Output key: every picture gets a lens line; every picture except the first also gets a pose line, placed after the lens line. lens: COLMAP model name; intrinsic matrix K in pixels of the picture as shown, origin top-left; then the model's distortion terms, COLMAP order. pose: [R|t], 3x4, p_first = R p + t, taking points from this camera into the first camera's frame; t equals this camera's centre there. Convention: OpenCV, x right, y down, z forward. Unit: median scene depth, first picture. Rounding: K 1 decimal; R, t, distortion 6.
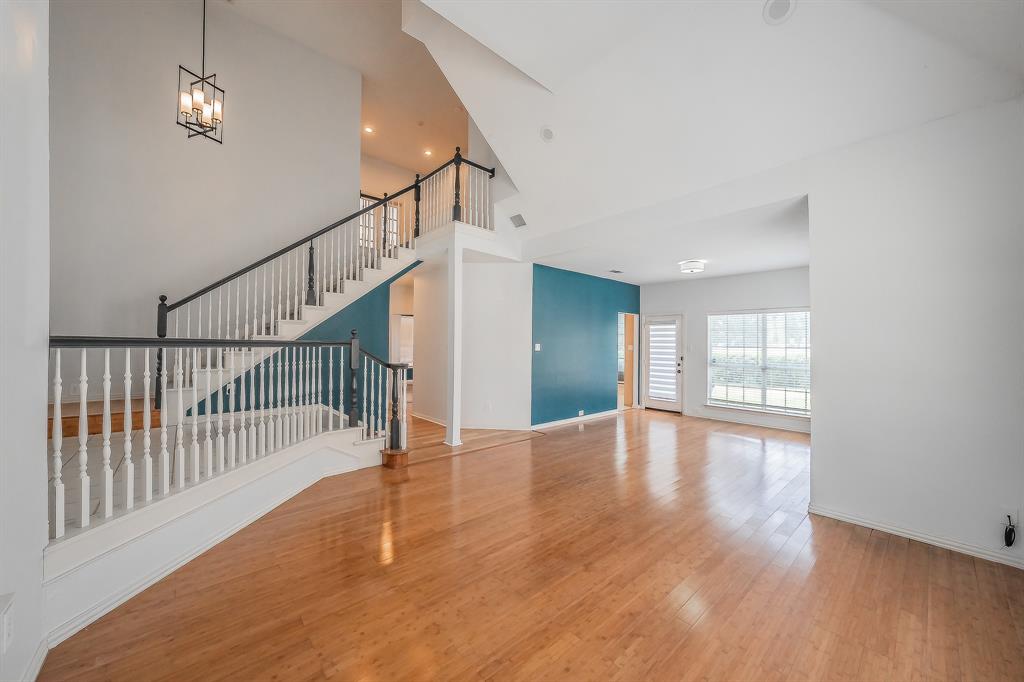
lens RADIAL K [[377.7, 0, 512.0], [0, 377.7, 341.0], [0, 0, 1]] dist [-0.006732, -0.000002]
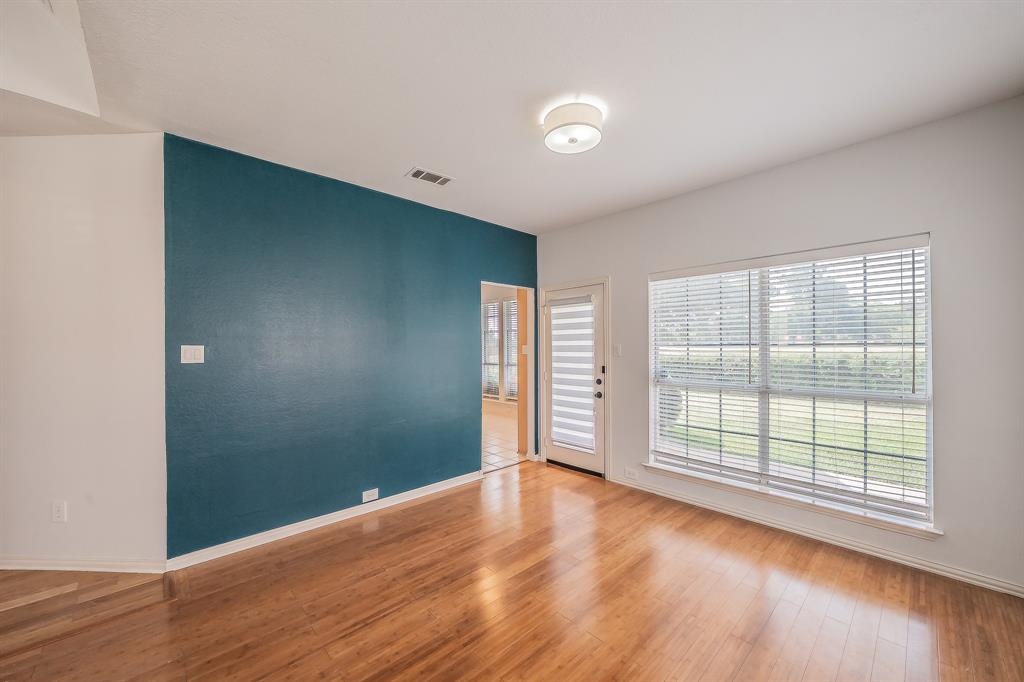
lens RADIAL K [[389.4, 0, 515.0], [0, 389.4, 352.2], [0, 0, 1]] dist [-0.001347, -0.000062]
pose [[0.999498, -0.018340, 0.025843, 0.315989], [0.017793, 0.999616, 0.021227, 0.009872], [-0.026223, -0.020757, 0.999441, 0.476368]]
